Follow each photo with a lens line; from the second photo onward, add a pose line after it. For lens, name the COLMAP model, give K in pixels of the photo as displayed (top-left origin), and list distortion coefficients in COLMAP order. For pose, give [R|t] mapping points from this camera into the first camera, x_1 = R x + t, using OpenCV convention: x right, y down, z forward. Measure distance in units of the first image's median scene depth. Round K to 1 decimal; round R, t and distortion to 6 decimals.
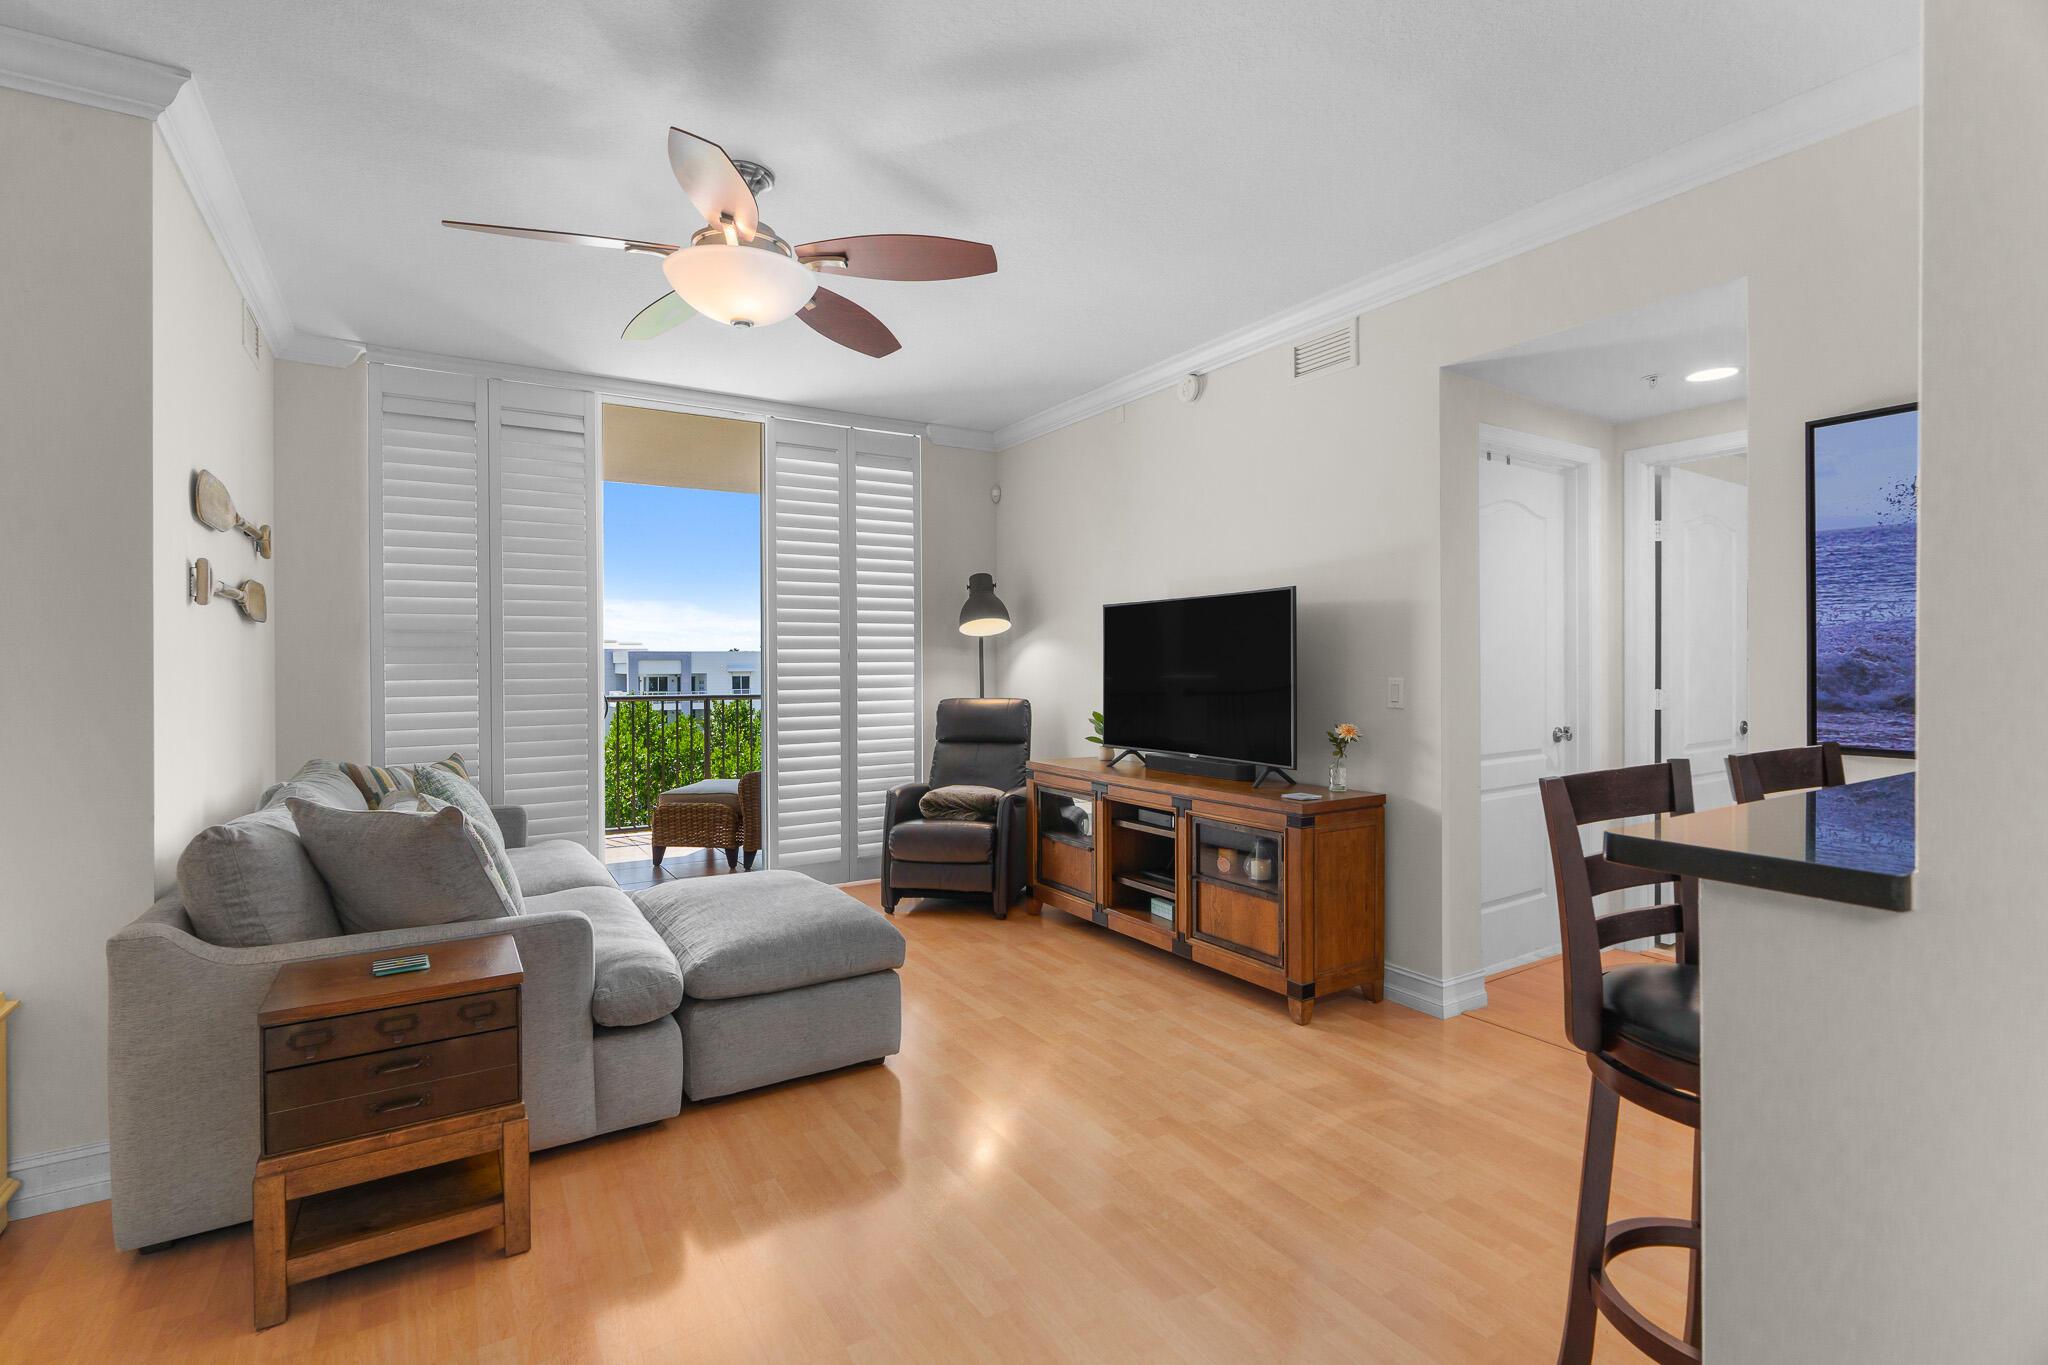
lens RADIAL K [[925.1, 0, 1002.1], [0, 925.1, 663.7], [0, 0, 1]] dist [-0.004038, 0.000338]
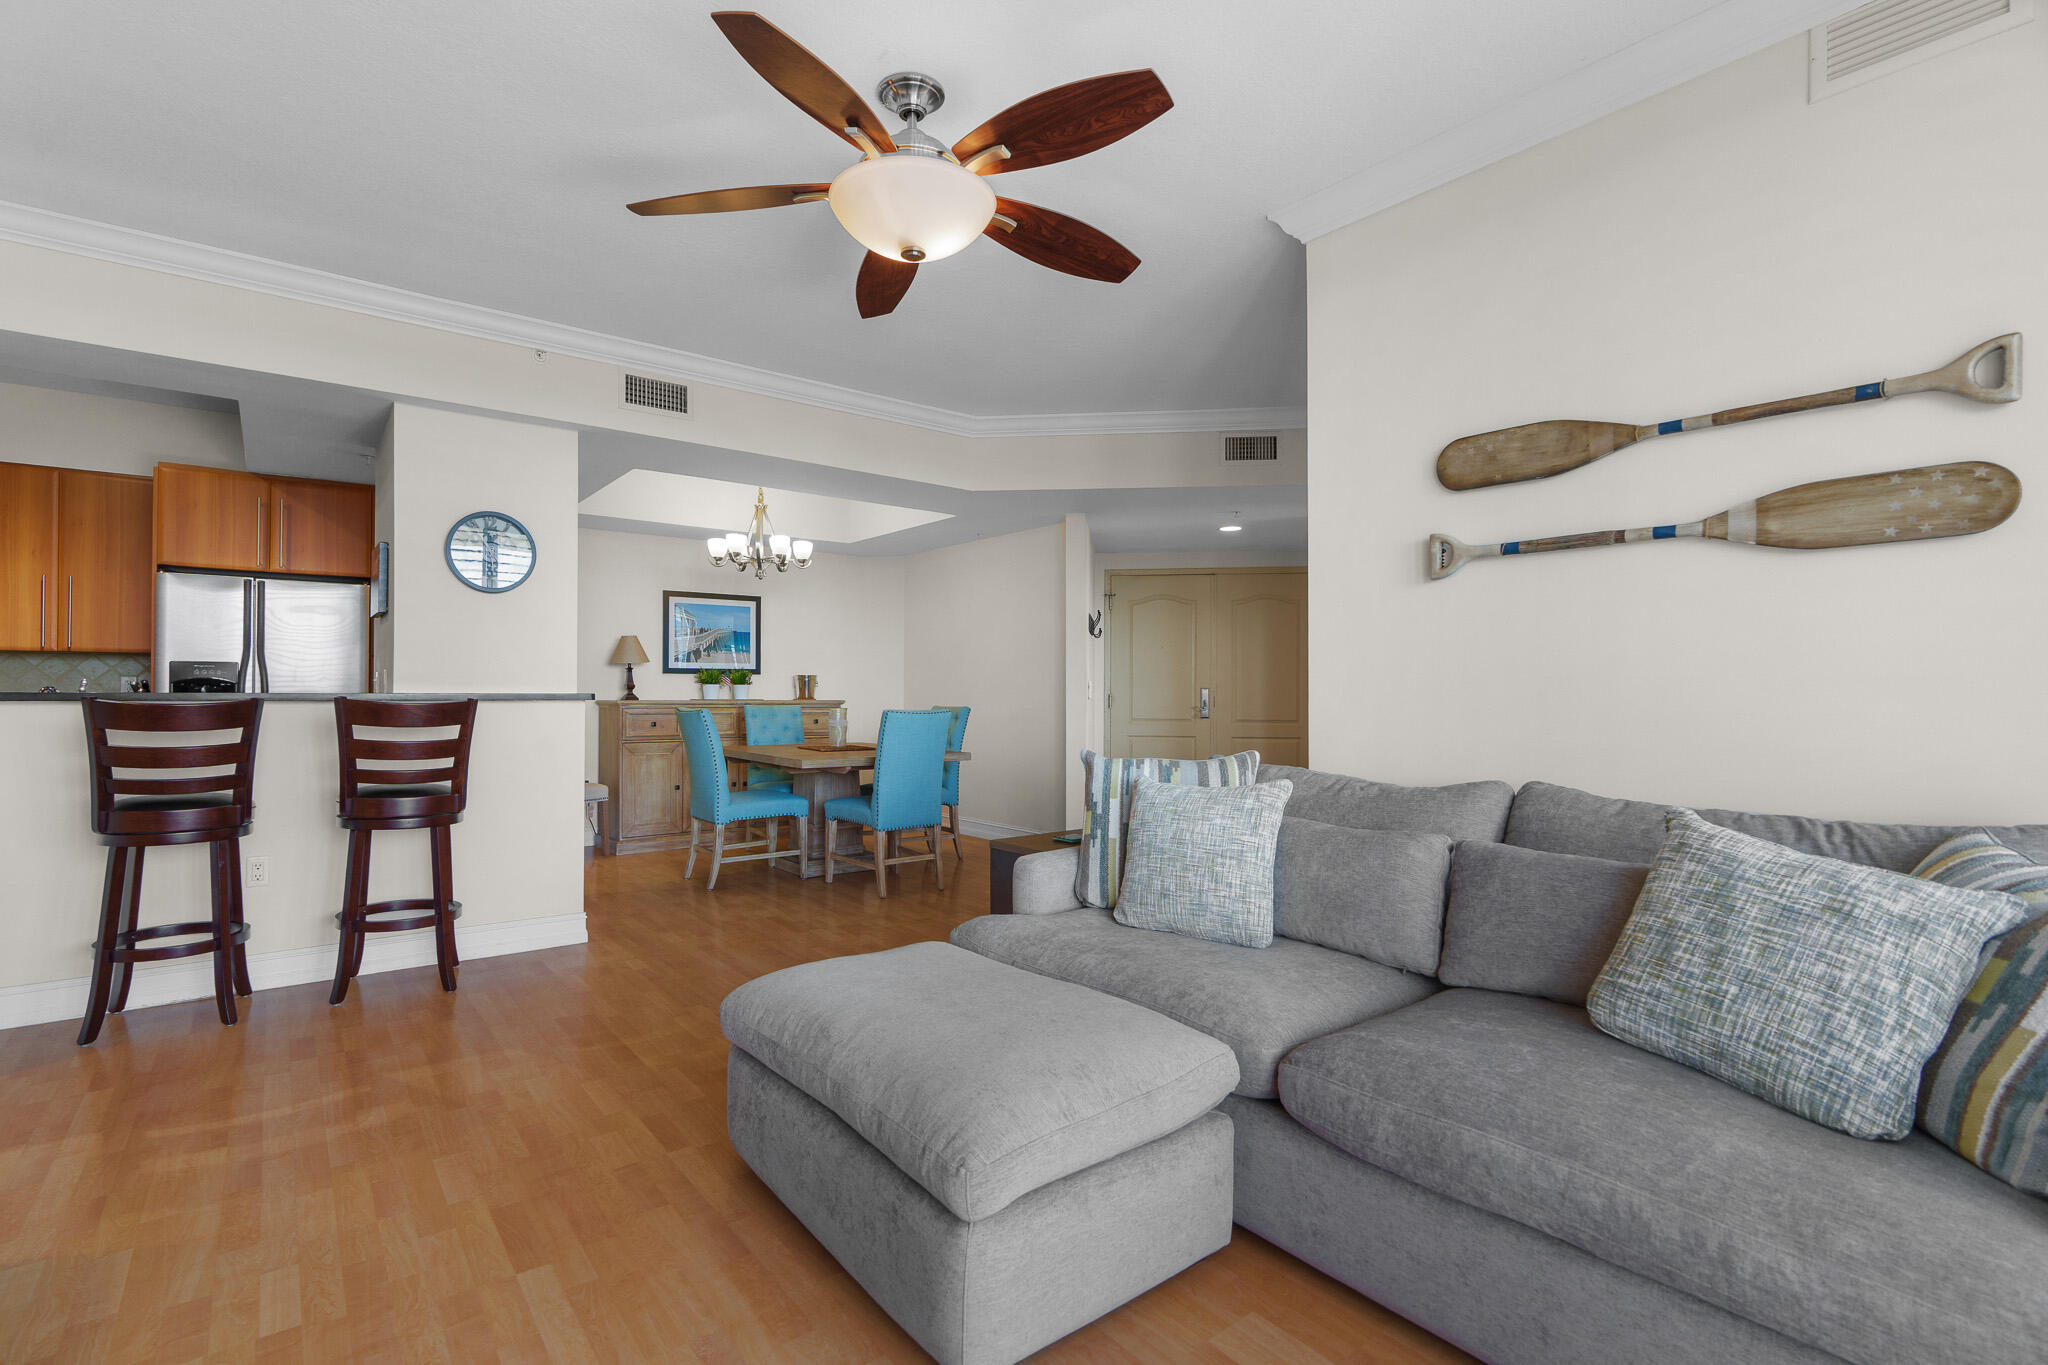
lens RADIAL K [[925.1, 0, 1013.0], [0, 925.1, 674.7], [0, 0, 1]] dist [-0.004038, 0.000338]
pose [[-0.990892, -0.002731, -0.134629, -0.190610], [-0.000808, 0.999897, -0.014335, 0.041691], [0.134654, -0.014096, -0.990792, 1.461246]]
